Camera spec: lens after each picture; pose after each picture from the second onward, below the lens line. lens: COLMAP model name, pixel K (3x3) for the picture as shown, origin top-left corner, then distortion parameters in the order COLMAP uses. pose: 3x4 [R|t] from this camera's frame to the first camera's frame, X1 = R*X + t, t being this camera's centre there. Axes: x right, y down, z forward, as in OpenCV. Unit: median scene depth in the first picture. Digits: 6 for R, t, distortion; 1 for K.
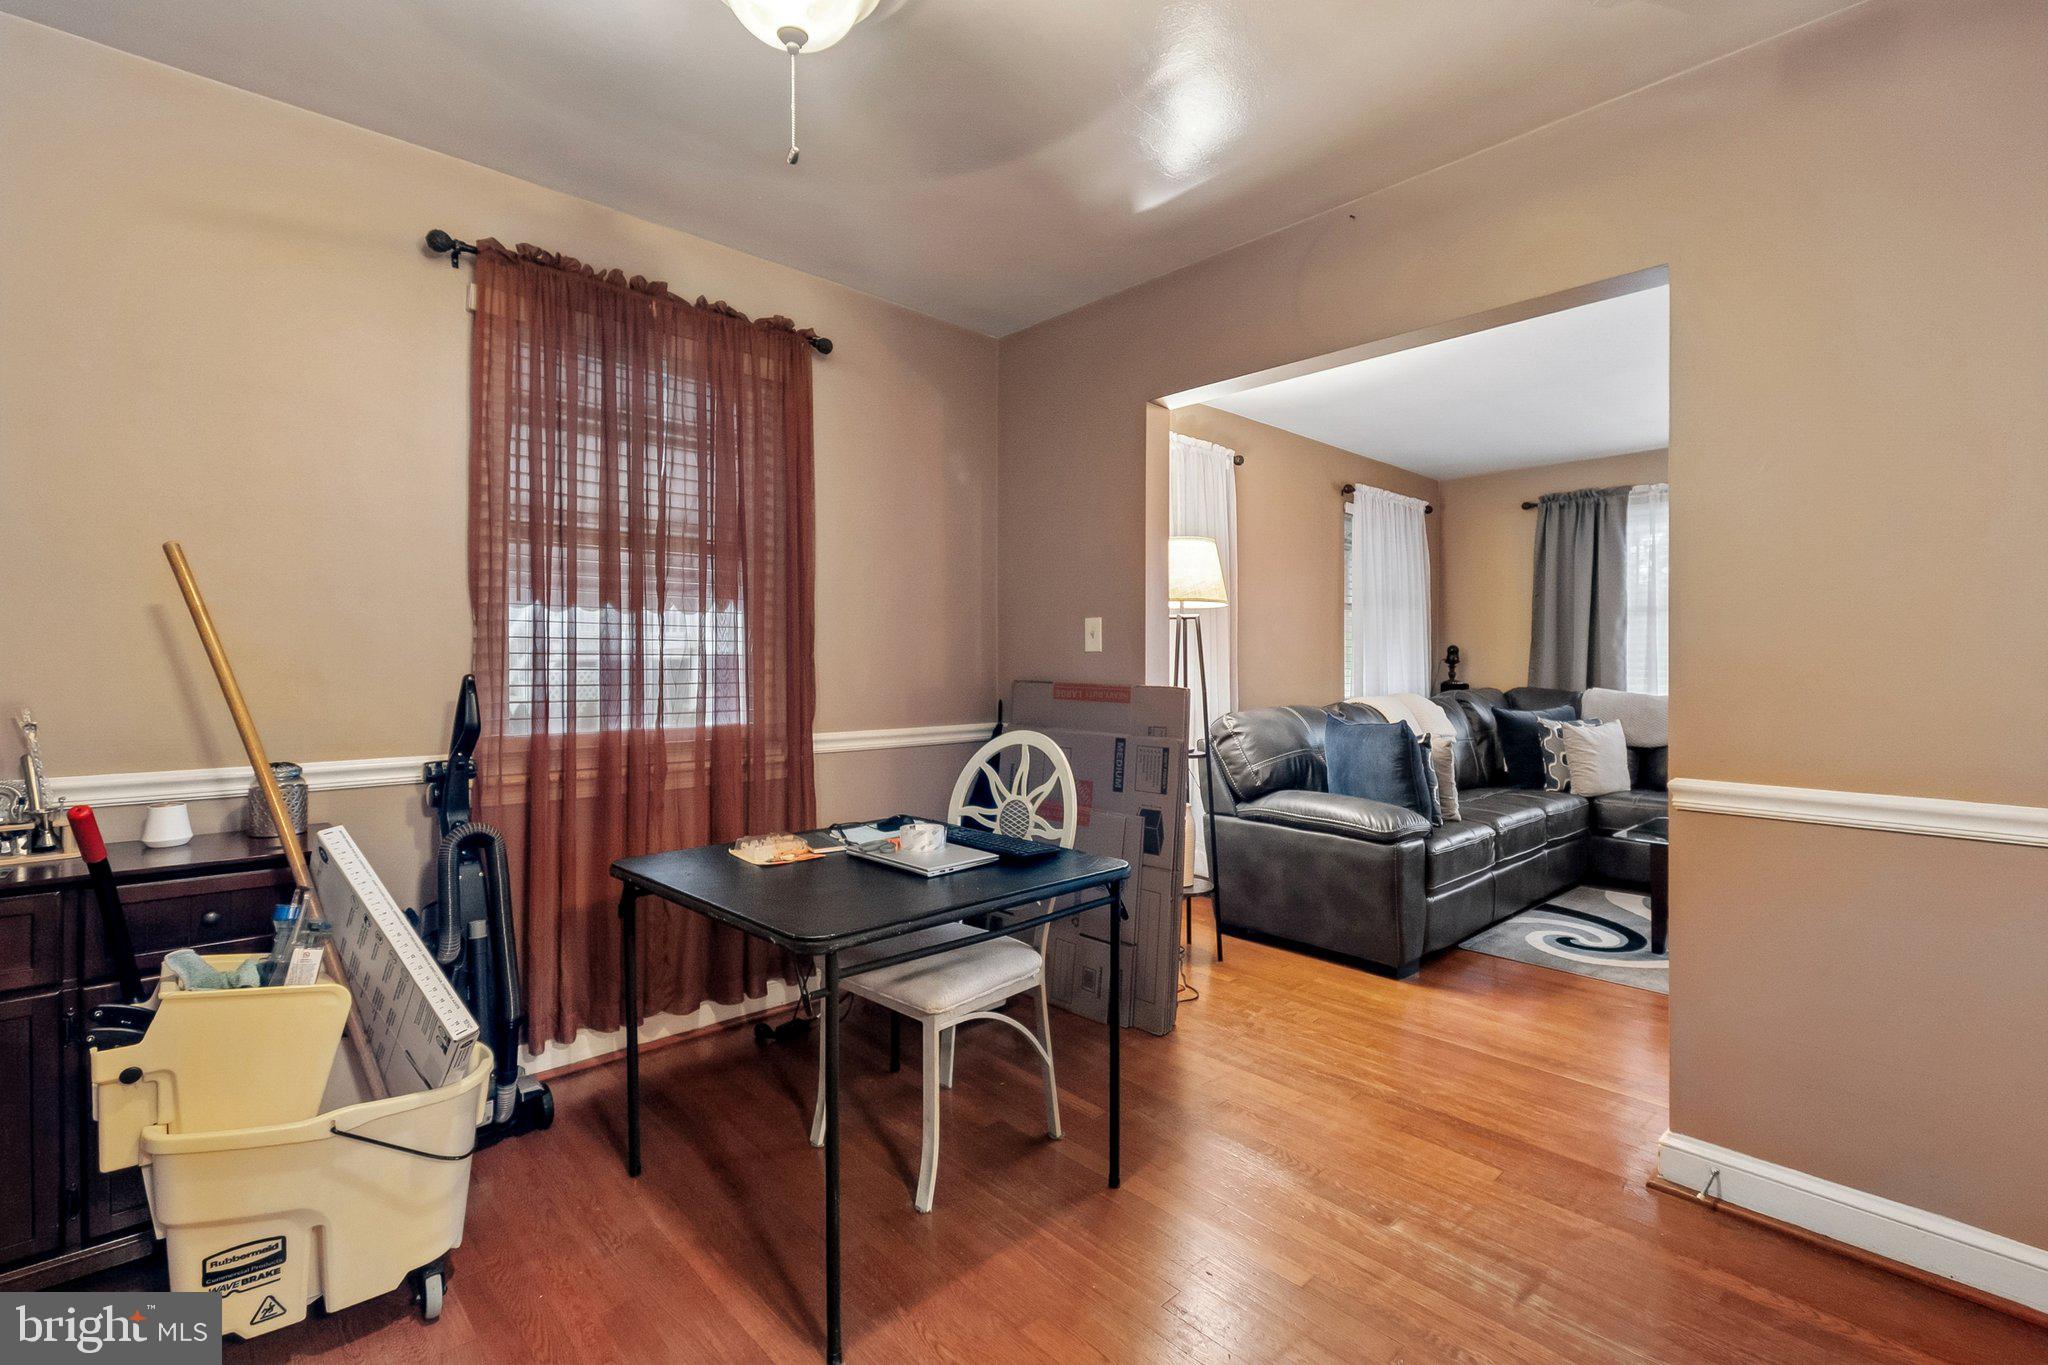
lens RADIAL K [[920.5, 0, 1033.1], [0, 920.5, 669.7], [0, 0, 1]] dist [0.008053, -0.003995]
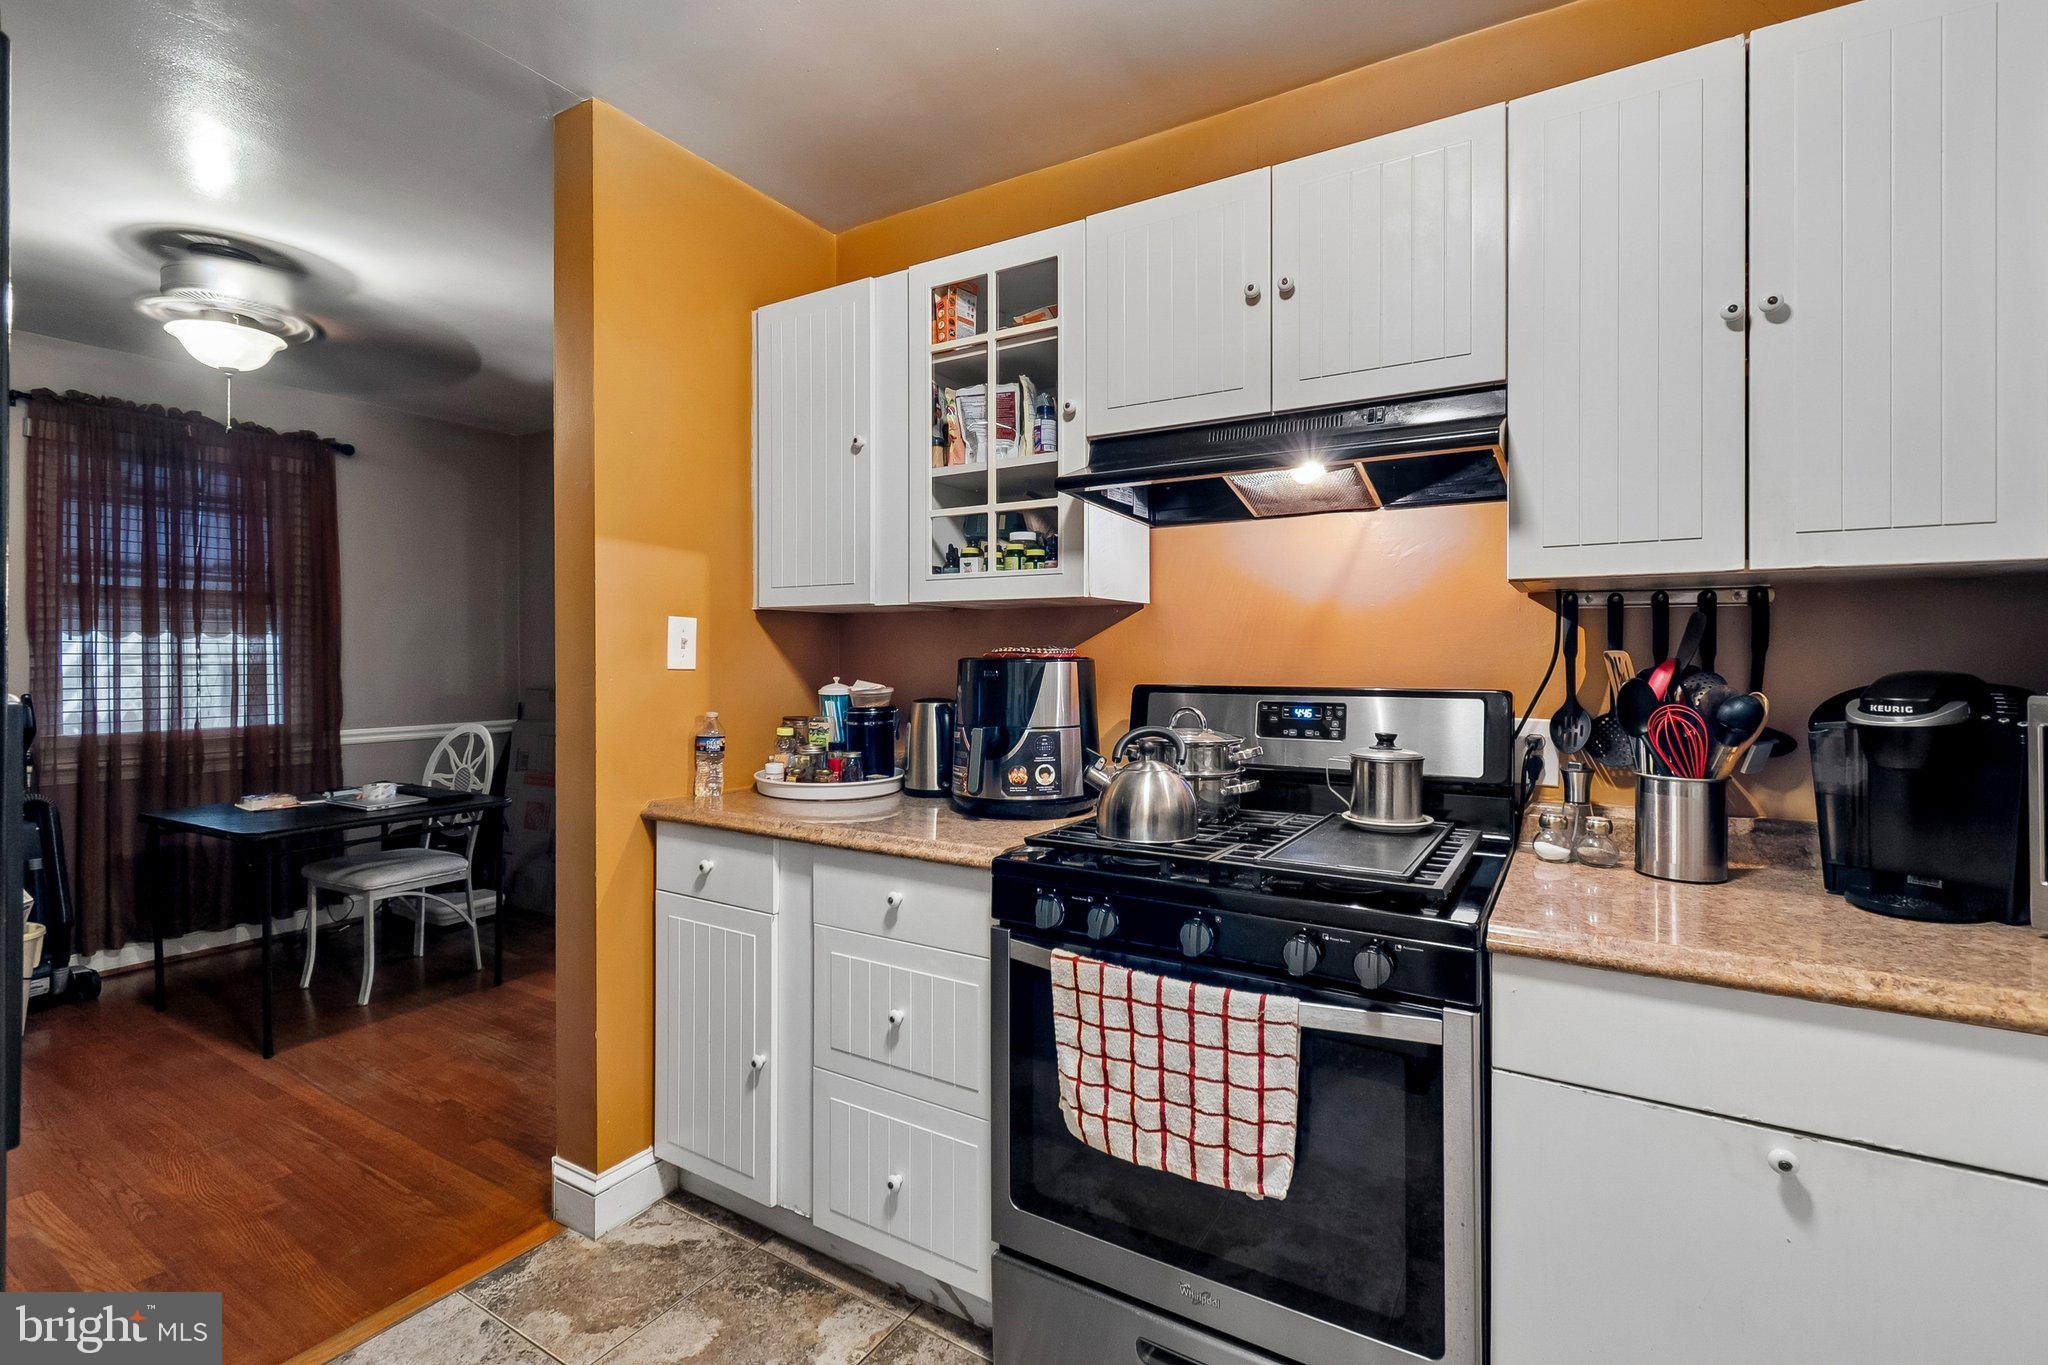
lens RADIAL K [[920.5, 0, 1019.0], [0, 920.5, 668.2], [0, 0, 1]] dist [0.008053, -0.003995]
pose [[0.958960, -0.004373, 0.283507, 0.425479], [0.002684, 0.999976, 0.006345, -0.035754], [-0.283528, -0.005323, 0.958949, -0.753629]]
